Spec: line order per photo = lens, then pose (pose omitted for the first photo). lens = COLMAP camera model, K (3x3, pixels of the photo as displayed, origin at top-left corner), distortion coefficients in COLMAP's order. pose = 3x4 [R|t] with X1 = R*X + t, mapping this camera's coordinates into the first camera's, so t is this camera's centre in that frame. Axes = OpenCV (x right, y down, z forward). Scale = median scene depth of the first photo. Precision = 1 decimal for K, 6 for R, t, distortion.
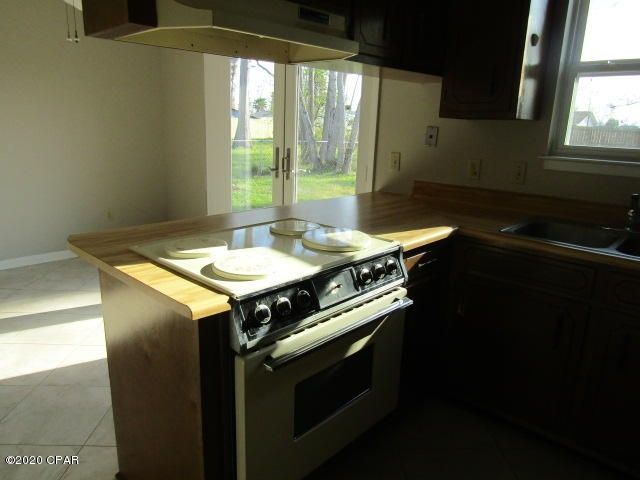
lens RADIAL K [[455.4, 0, 320.0], [0, 455.4, 240.0], [0, 0, 1]] dist [-0.006199, 0.002809]
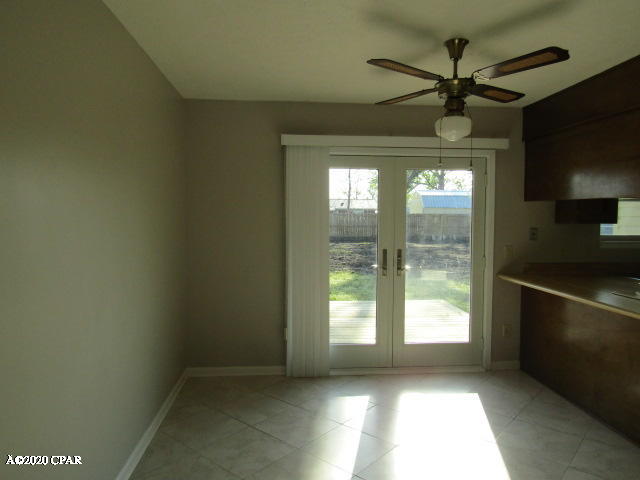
lens RADIAL K [[455.4, 0, 320.0], [0, 455.4, 240.0], [0, 0, 1]] dist [-0.006199, 0.002809]
pose [[0.668990, -0.066122, 0.740324, -1.872233], [0.195575, 0.976596, -0.089506, -0.283882], [-0.717079, 0.204667, 0.666265, 0.663466]]
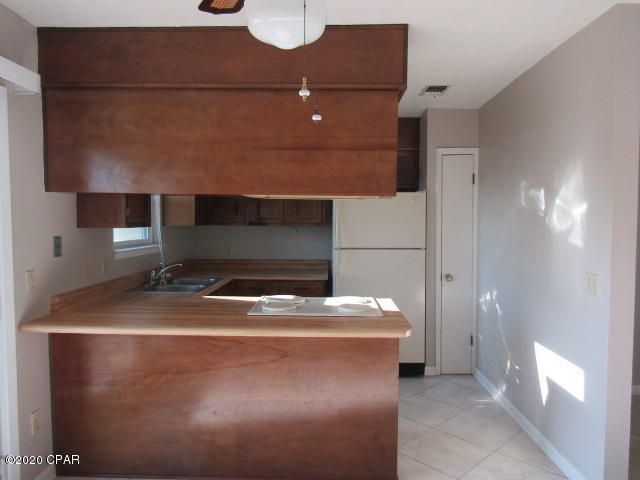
lens RADIAL K [[455.4, 0, 320.0], [0, 455.4, 240.0], [0, 0, 1]] dist [-0.006199, 0.002809]
pose [[-0.671052, -0.064884, 0.738566, -1.098888], [0.159024, 0.960383, 0.228858, -0.496484], [-0.724155, 0.271025, -0.634149, 1.614513]]
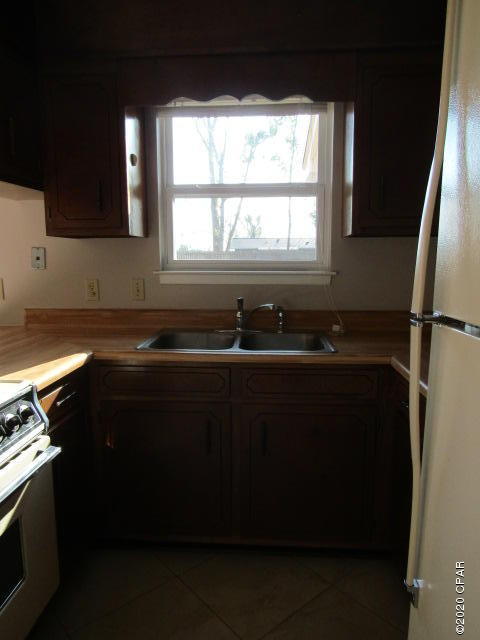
lens RADIAL K [[455.4, 0, 240.0], [0, 455.4, 320.0], [0, 0, 1]] dist [-0.006199, 0.002809]
pose [[0.776835, -0.119978, 0.618169, -0.019480], [0.181906, 0.982586, -0.037890, -0.002685], [-0.602858, 0.141883, 0.785132, 0.102752]]
